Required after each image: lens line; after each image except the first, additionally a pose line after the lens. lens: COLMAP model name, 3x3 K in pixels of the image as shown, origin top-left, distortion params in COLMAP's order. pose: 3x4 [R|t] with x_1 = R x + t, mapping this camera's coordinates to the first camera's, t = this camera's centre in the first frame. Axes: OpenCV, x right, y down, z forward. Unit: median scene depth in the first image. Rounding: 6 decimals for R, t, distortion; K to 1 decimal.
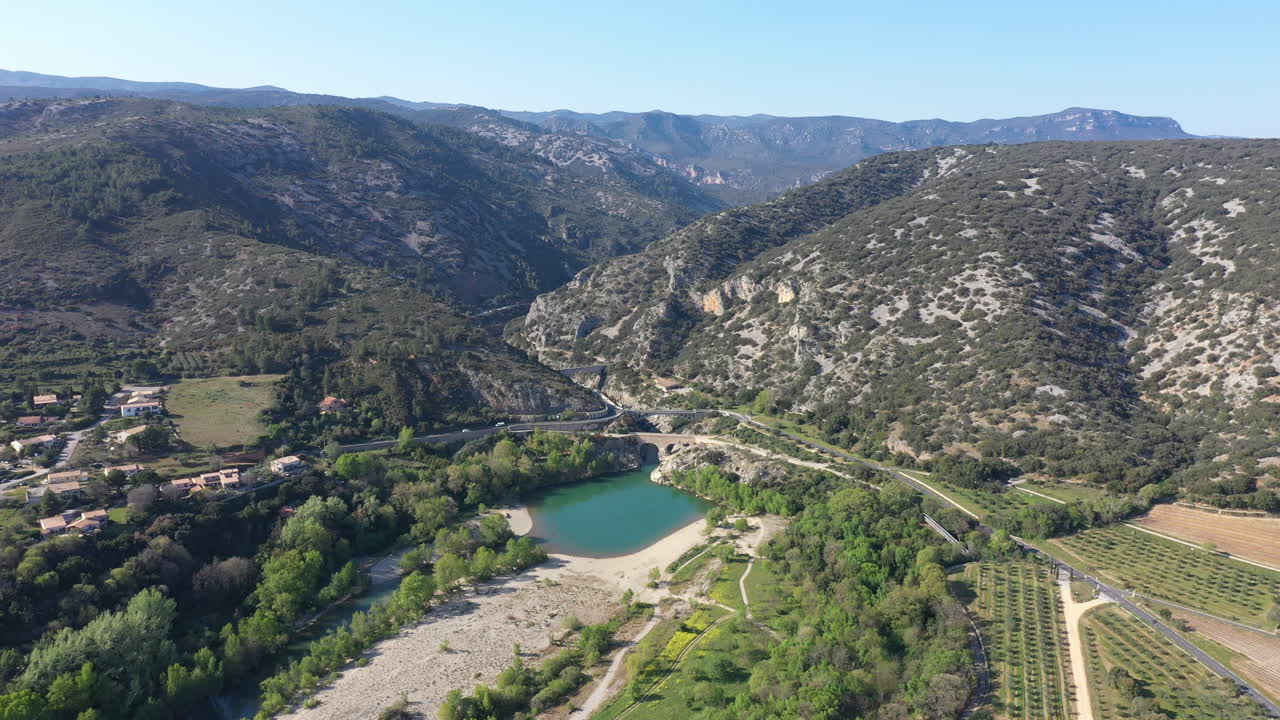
lens RADIAL K [[1002.6, 0, 640.2], [0, 1002.6, 360.6], [0, 0, 1]] dist [0.007657, 0.013331]
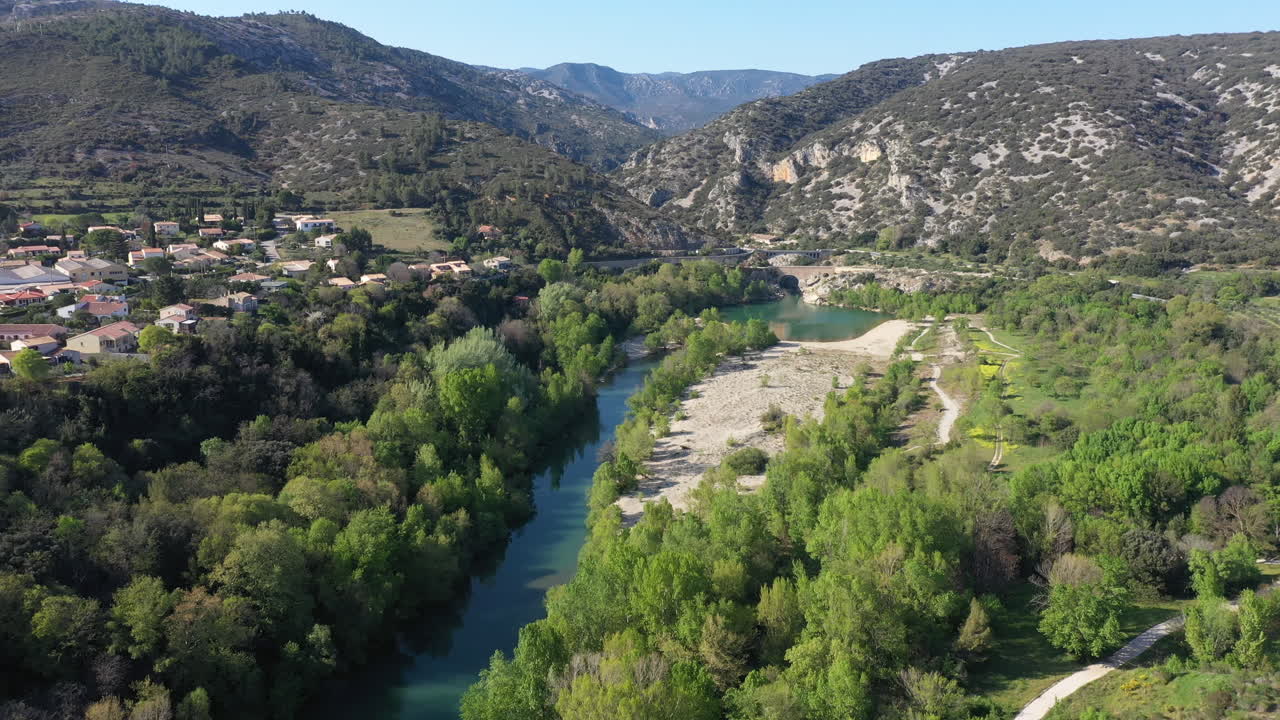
lens RADIAL K [[1002.6, 0, 639.2], [0, 1002.6, 359.1], [0, 0, 1]] dist [0.007657, 0.013331]
pose [[0.994700, -0.027277, 0.099139, -0.221029], [0.024349, 0.999234, 0.030631, 0.119459], [-0.099898, -0.028055, 0.994602, 0.001878]]
